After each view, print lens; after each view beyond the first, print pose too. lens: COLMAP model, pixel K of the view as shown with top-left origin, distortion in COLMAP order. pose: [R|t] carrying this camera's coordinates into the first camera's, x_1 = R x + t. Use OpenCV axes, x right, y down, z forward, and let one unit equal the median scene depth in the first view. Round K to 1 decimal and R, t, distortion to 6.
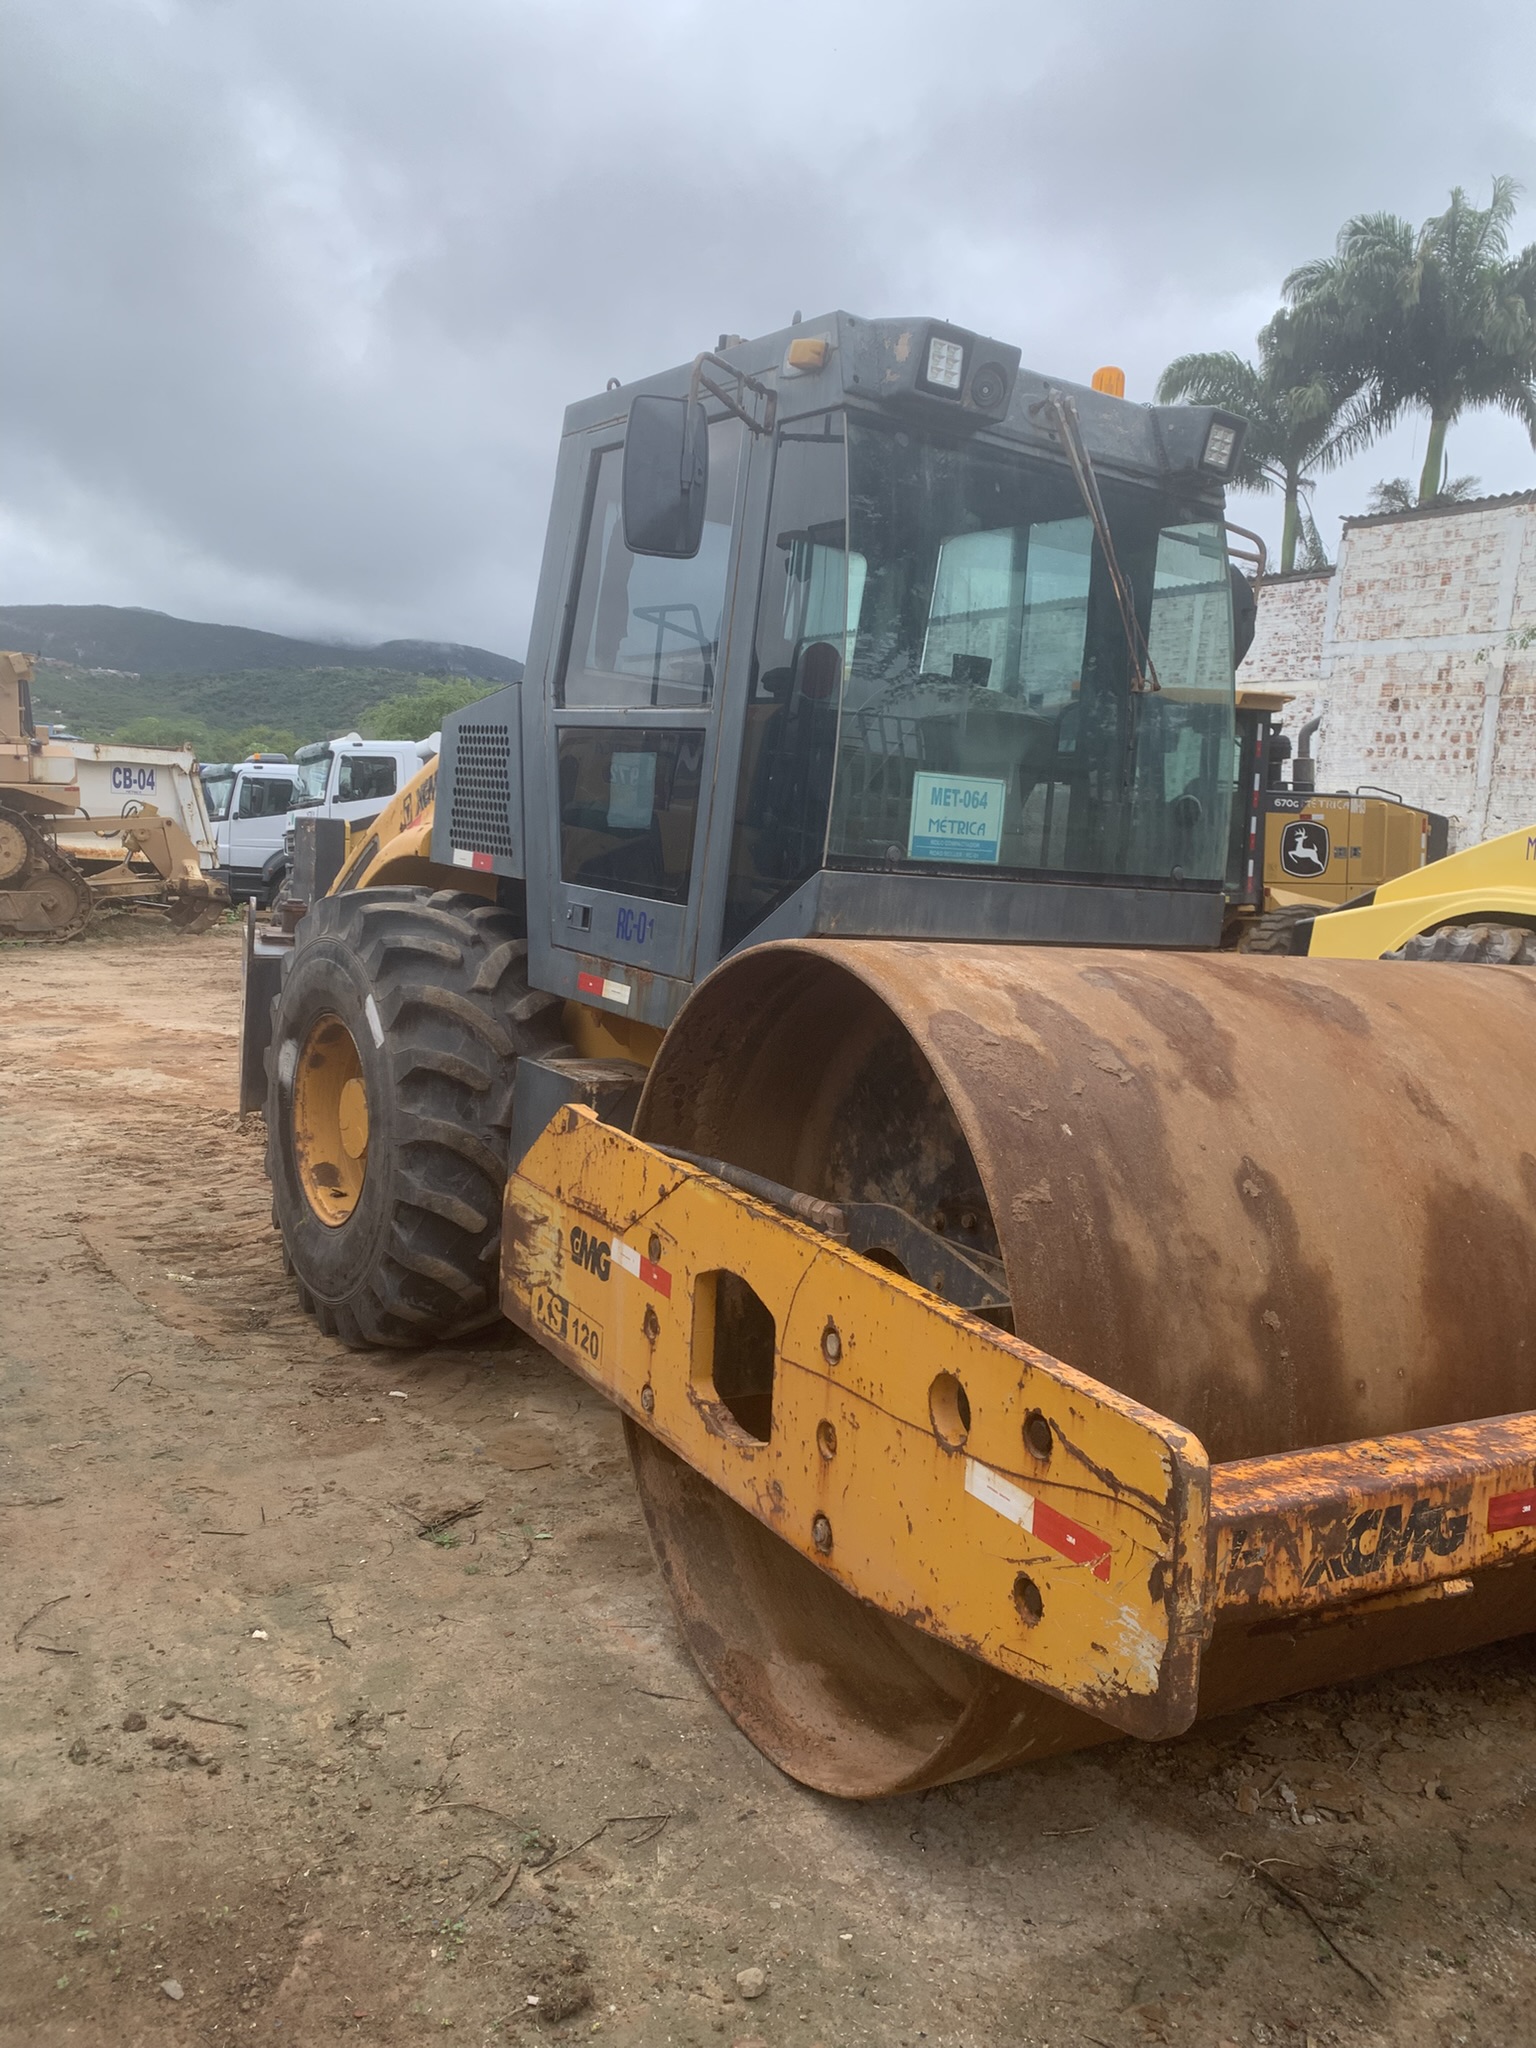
lens RADIAL K [[1591.8, 0, 758.3], [0, 1591.8, 1016.9], [0, 0, 1]] dist [0.012153, -0.002587]
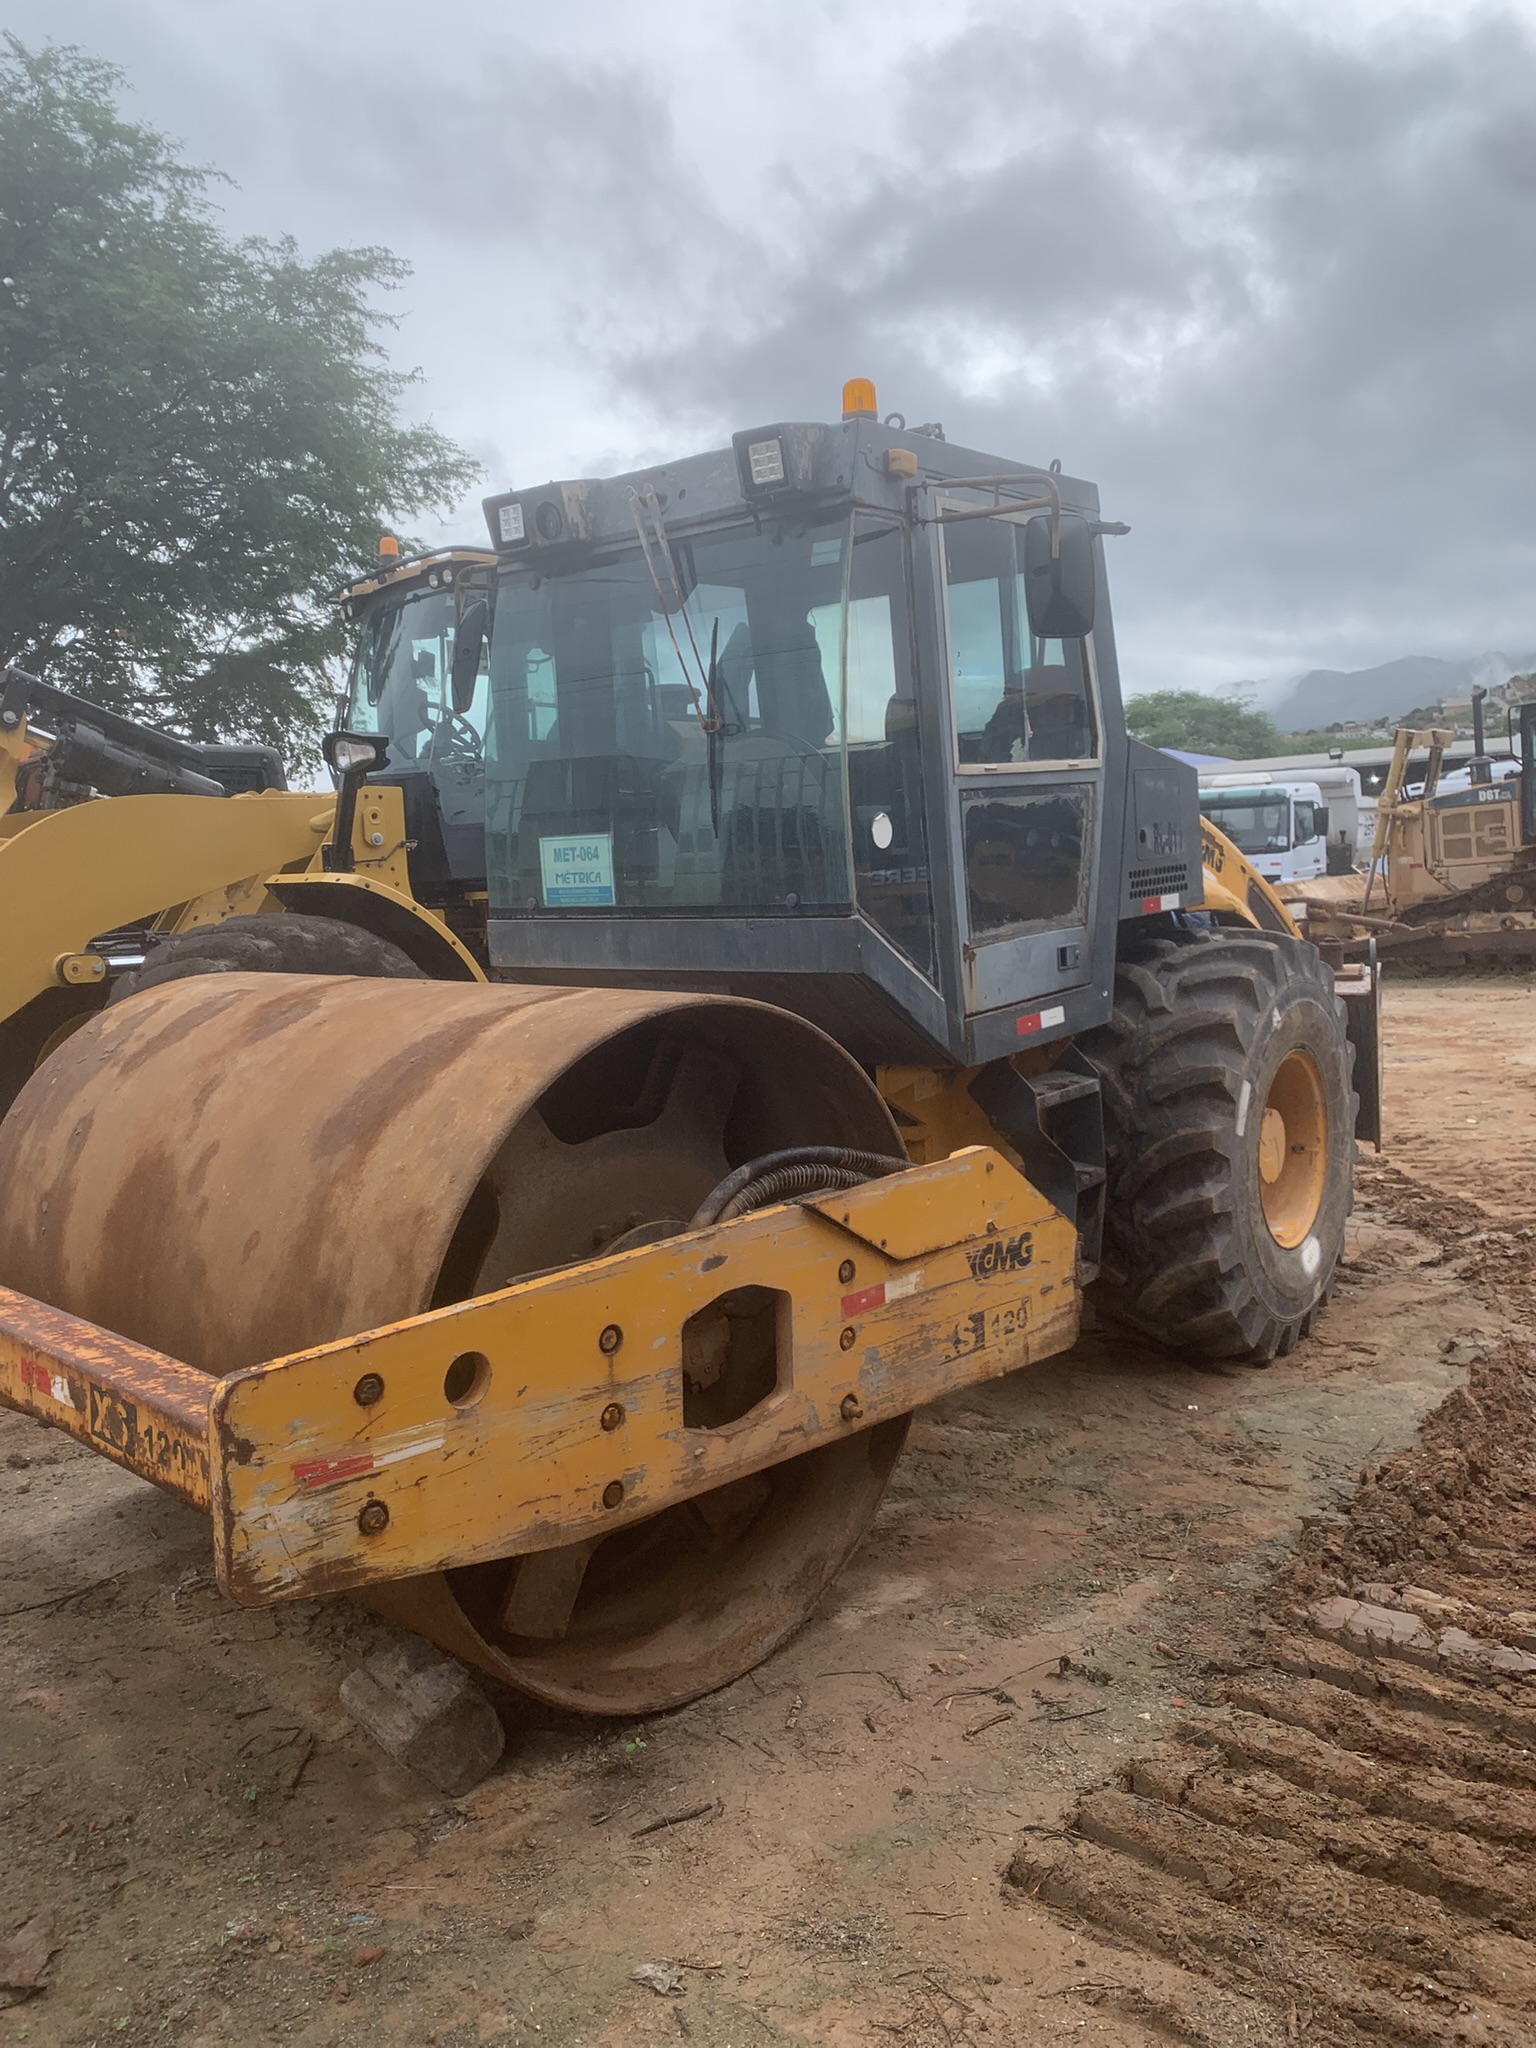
lens RADIAL K [[1591.8, 0, 758.3], [0, 1591.8, 1016.9], [0, 0, 1]] dist [0.012153, -0.002587]
pose [[0.289711, 0.017974, -0.956945, 1.338213], [-0.037242, 0.999278, 0.007494, -0.026724], [0.956389, 0.033467, 0.290172, 0.782570]]
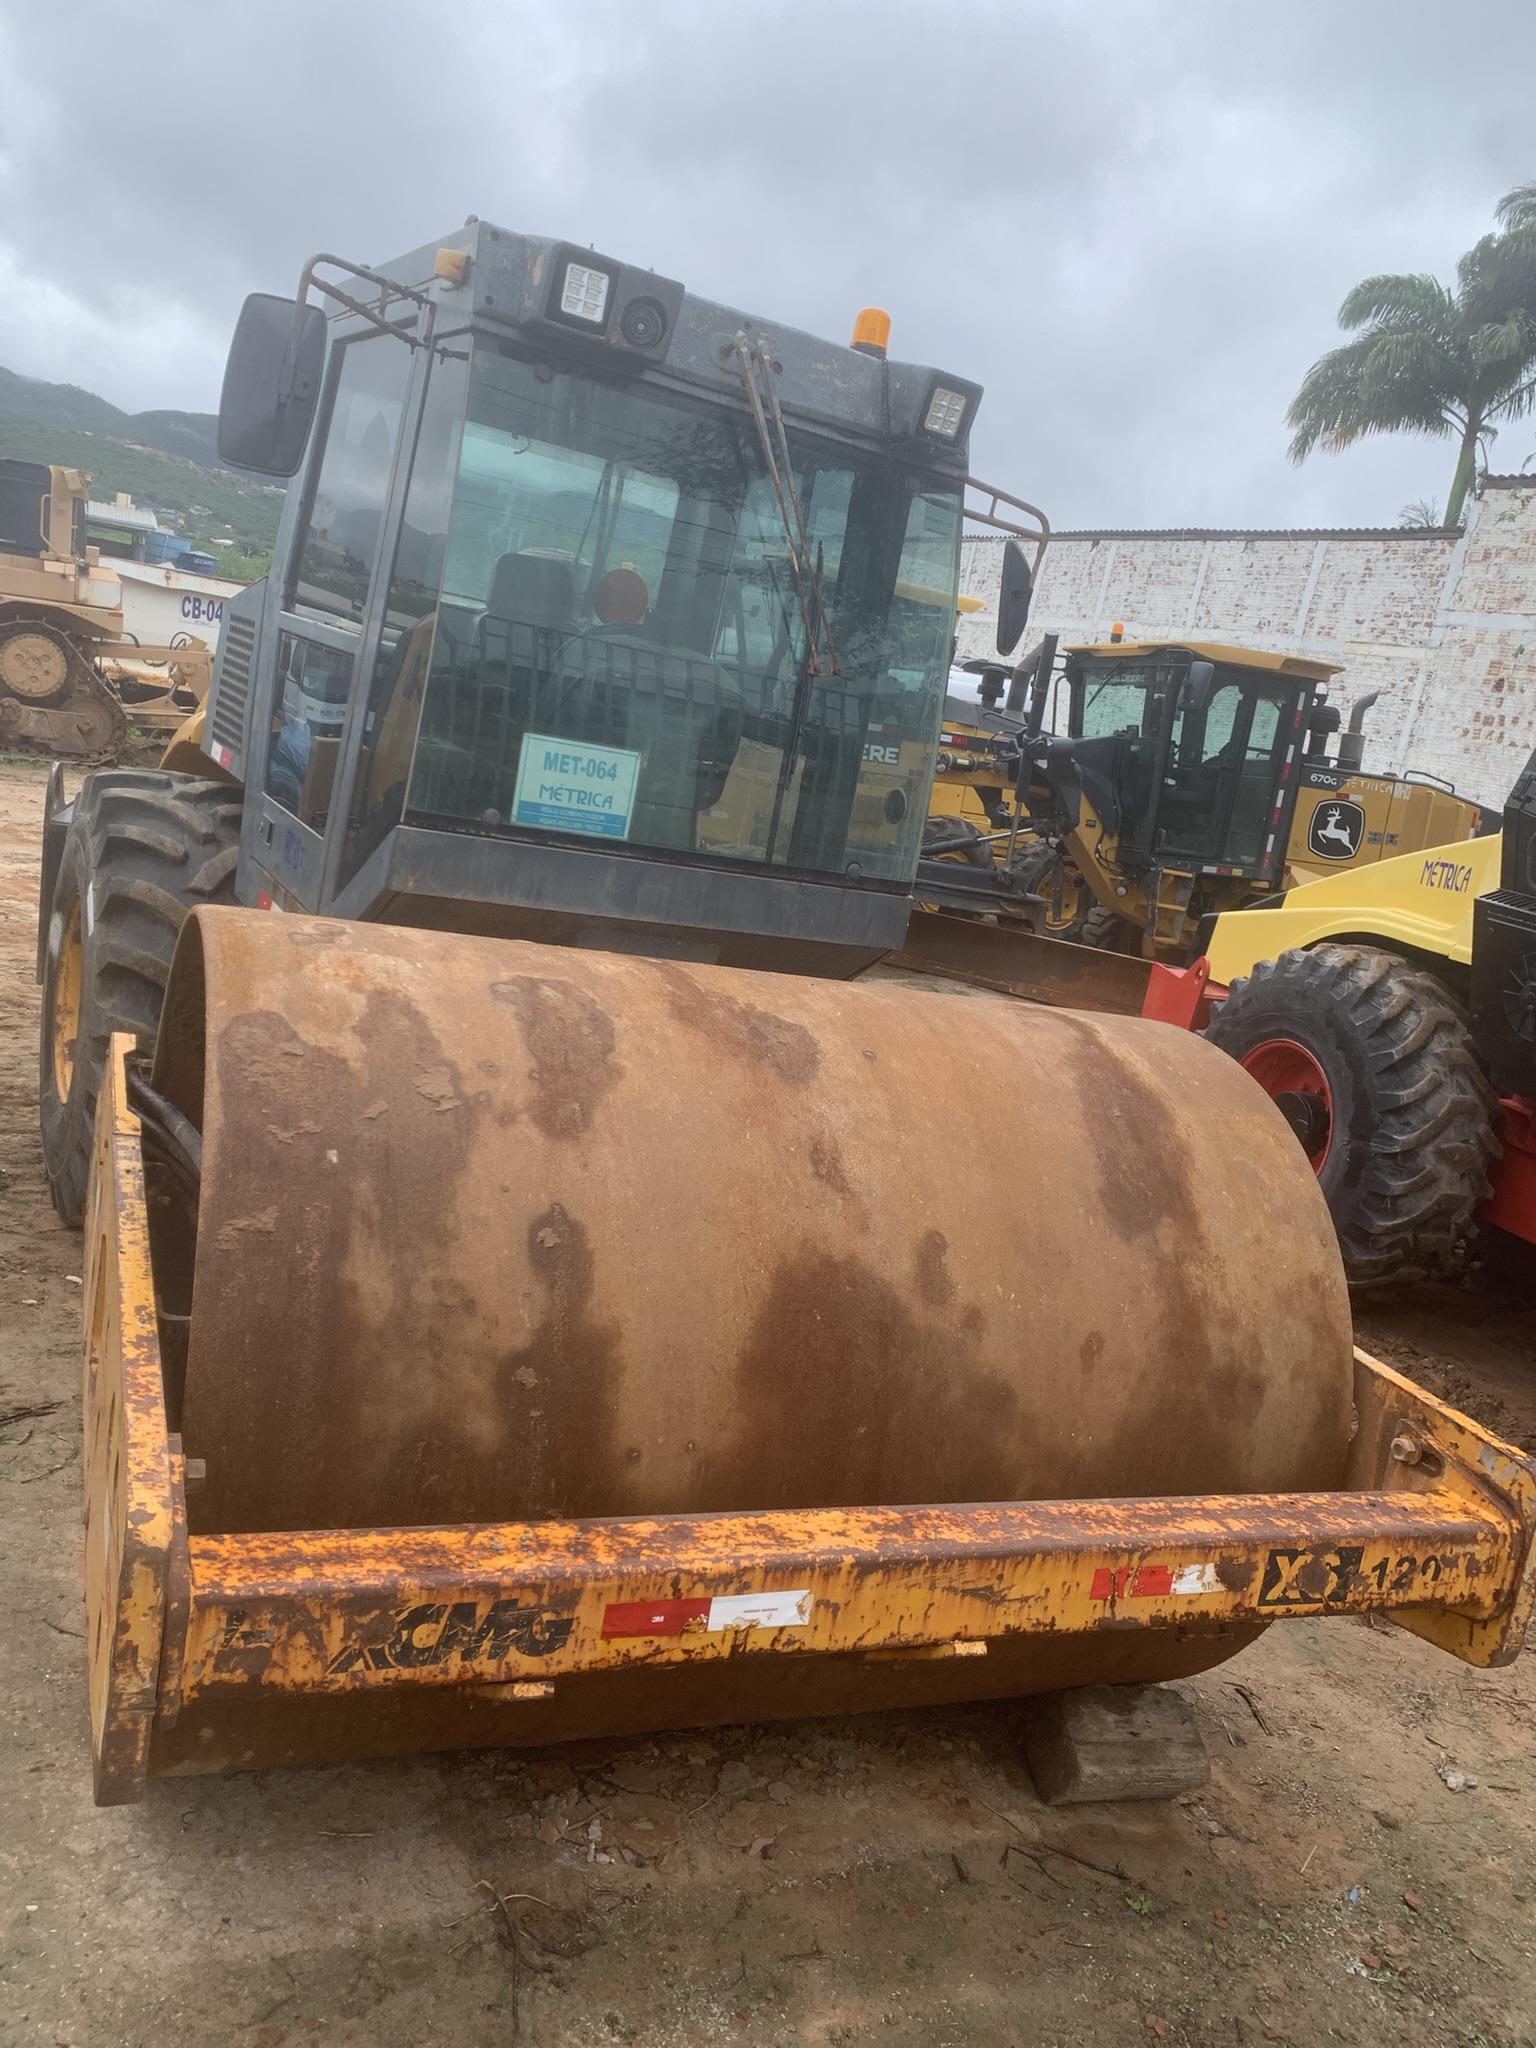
lens RADIAL K [[1581.1, 0, 769.2], [0, 1581.1, 1062.5], [0, 0, 1]] dist [0.018933, -0.004978]
pose [[0.988639, 0.135326, -0.065413, 0.323413], [-0.128378, 0.986591, 0.100779, -0.072353], [0.078174, -0.091237, 0.992756, 0.052616]]
